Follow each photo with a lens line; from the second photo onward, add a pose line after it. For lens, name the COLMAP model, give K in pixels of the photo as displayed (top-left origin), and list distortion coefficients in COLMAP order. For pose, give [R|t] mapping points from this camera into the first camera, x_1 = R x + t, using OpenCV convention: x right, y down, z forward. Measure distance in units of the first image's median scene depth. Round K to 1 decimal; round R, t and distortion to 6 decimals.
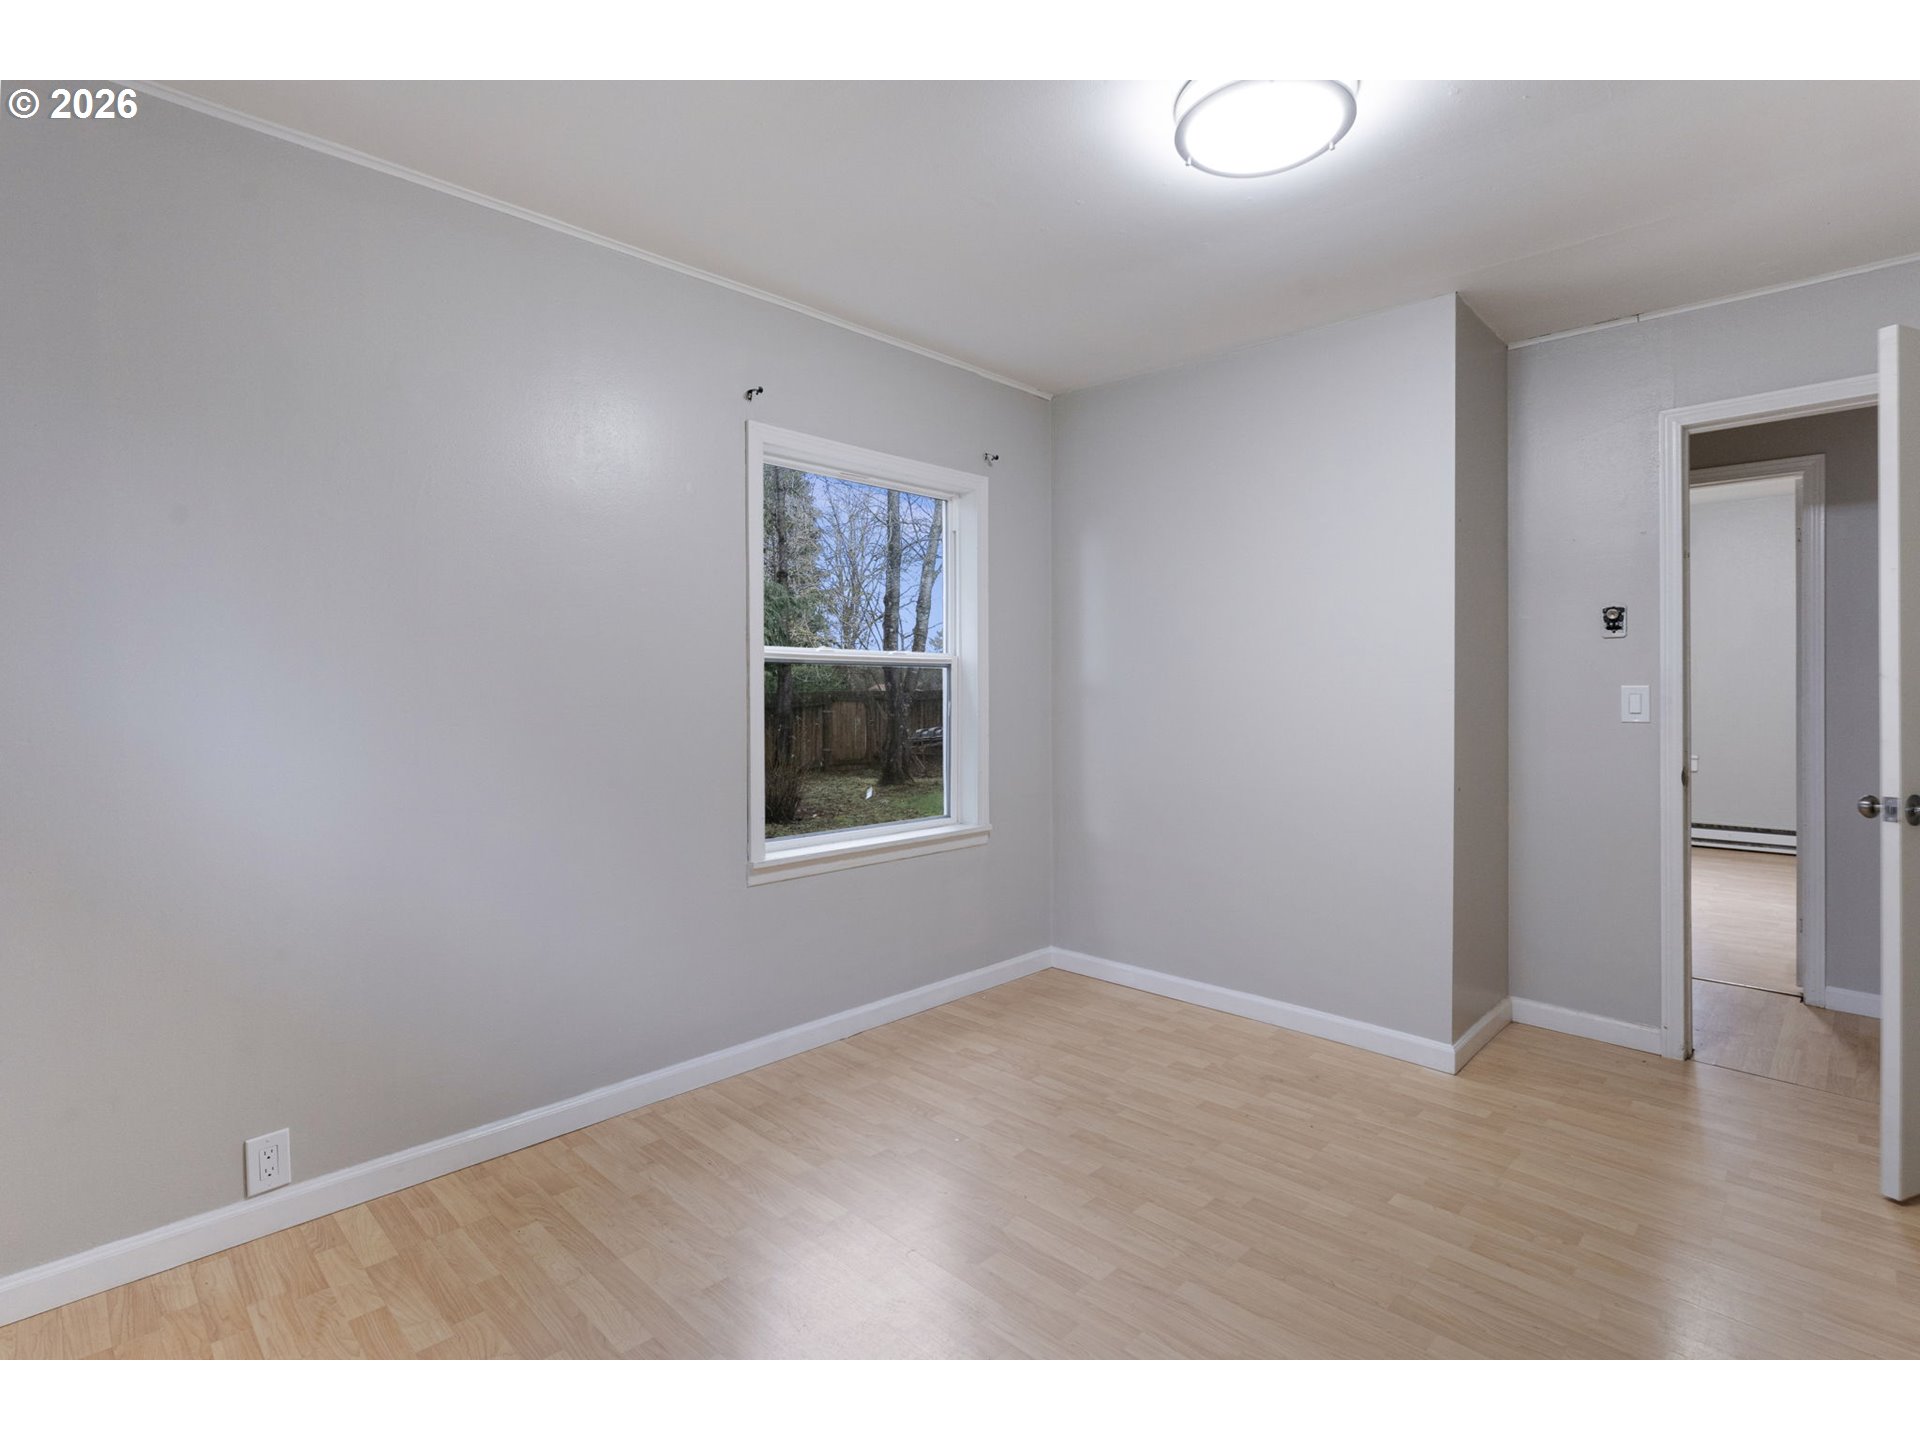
lens RADIAL K [[905.9, 0, 940.1], [0, 905.9, 694.5], [0, 0, 1]] dist [-0.006273, -0.000661]
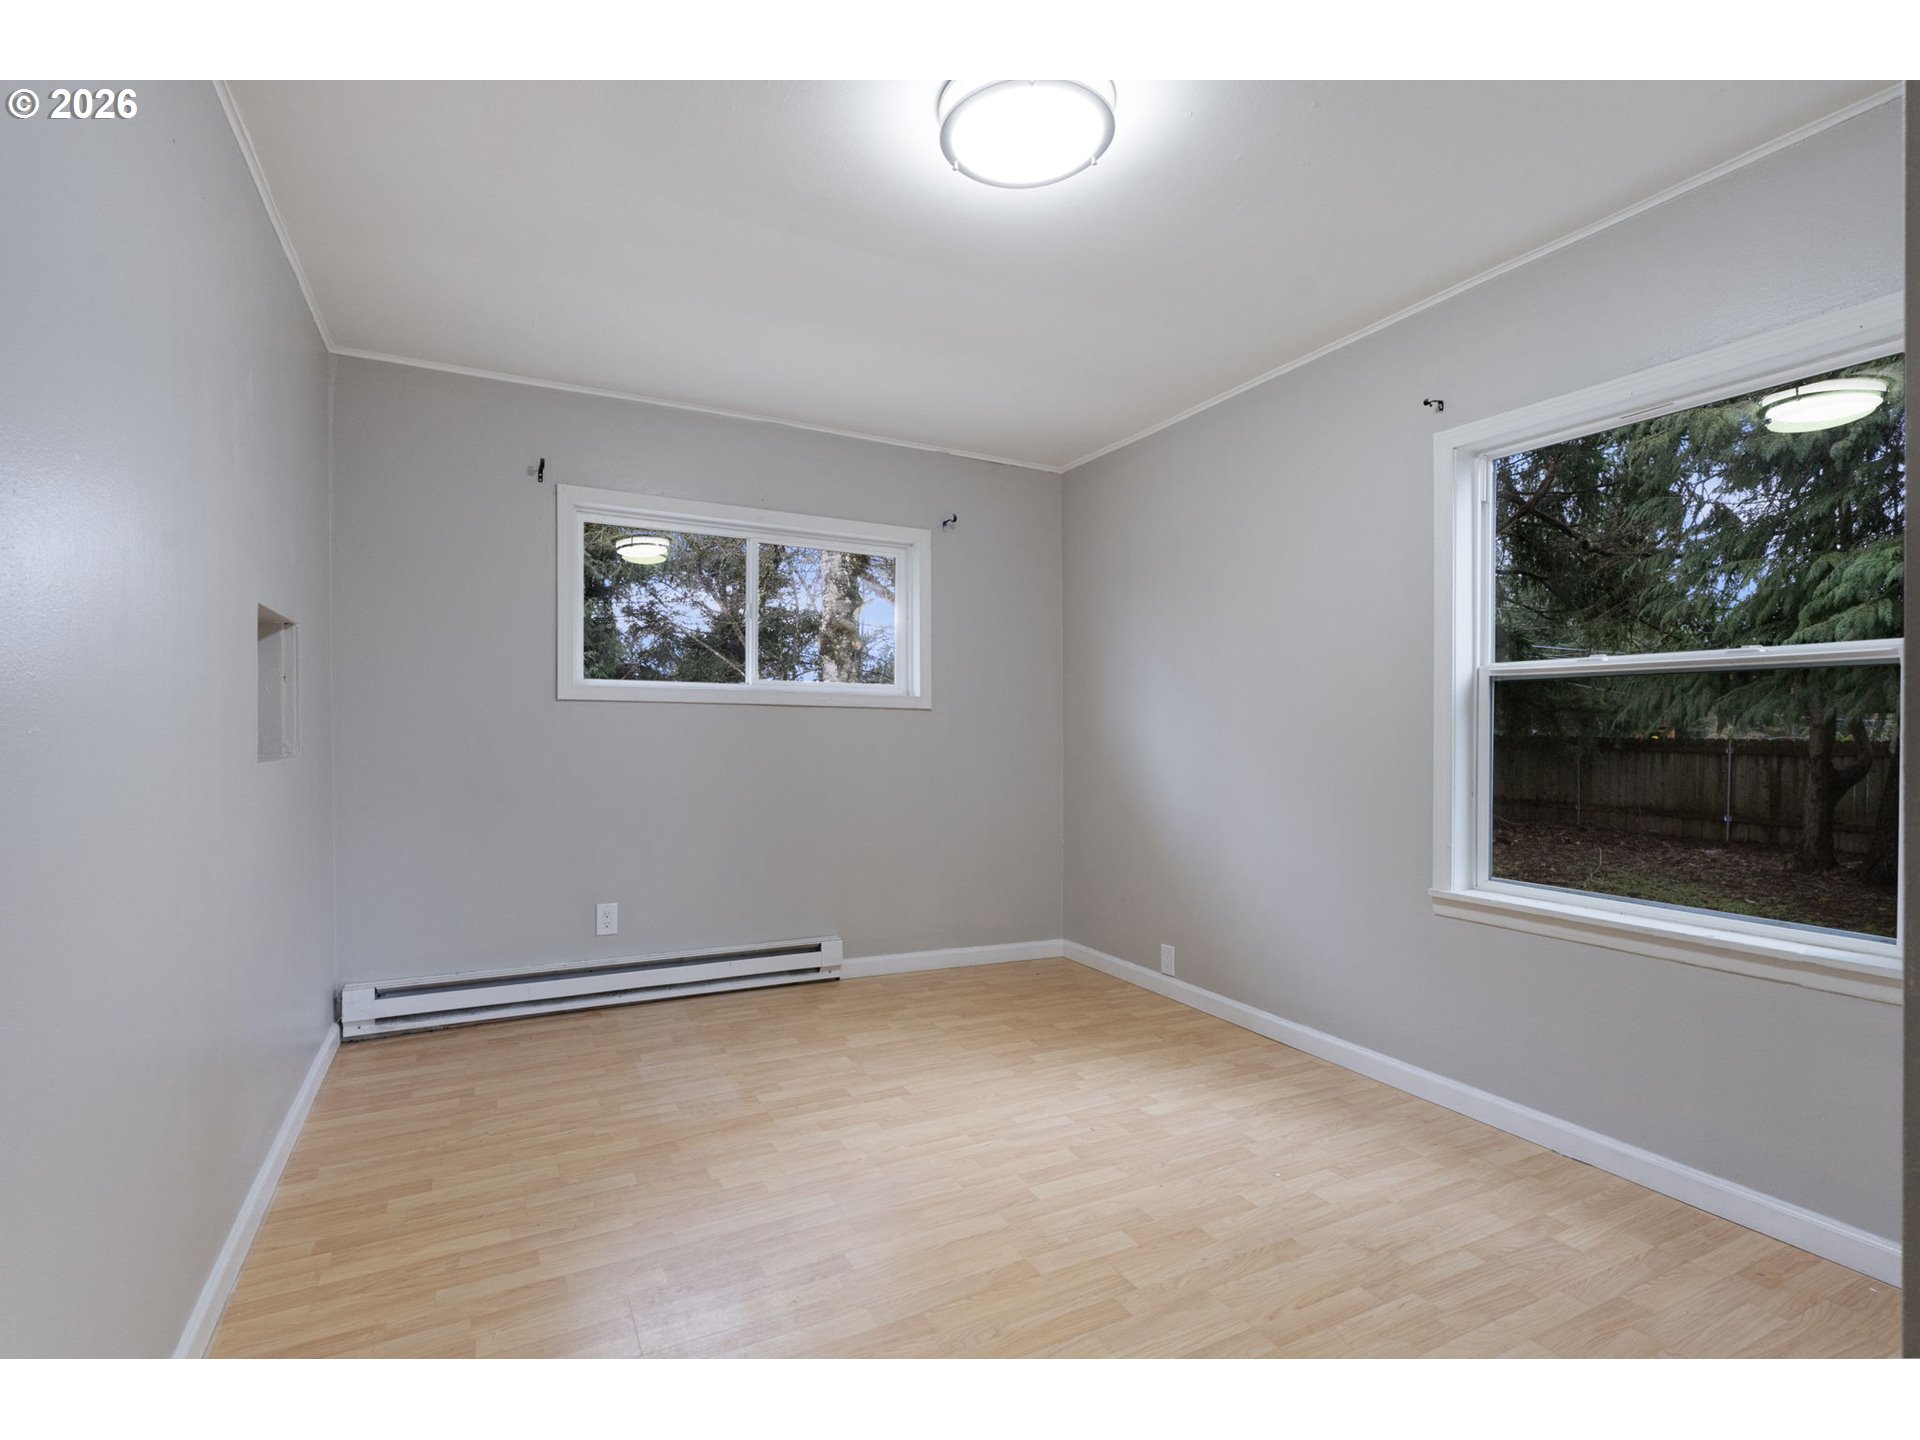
lens RADIAL K [[871.2, 0, 943.5], [0, 871.2, 729.4], [0, 0, 1]] dist [-0.001706, 0.000480]
pose [[-0.288340, 0.006799, -0.957504, 0.915187], [-0.003581, 0.999960, 0.008179, 0.009119], [0.957521, 0.005787, -0.288304, 0.837281]]
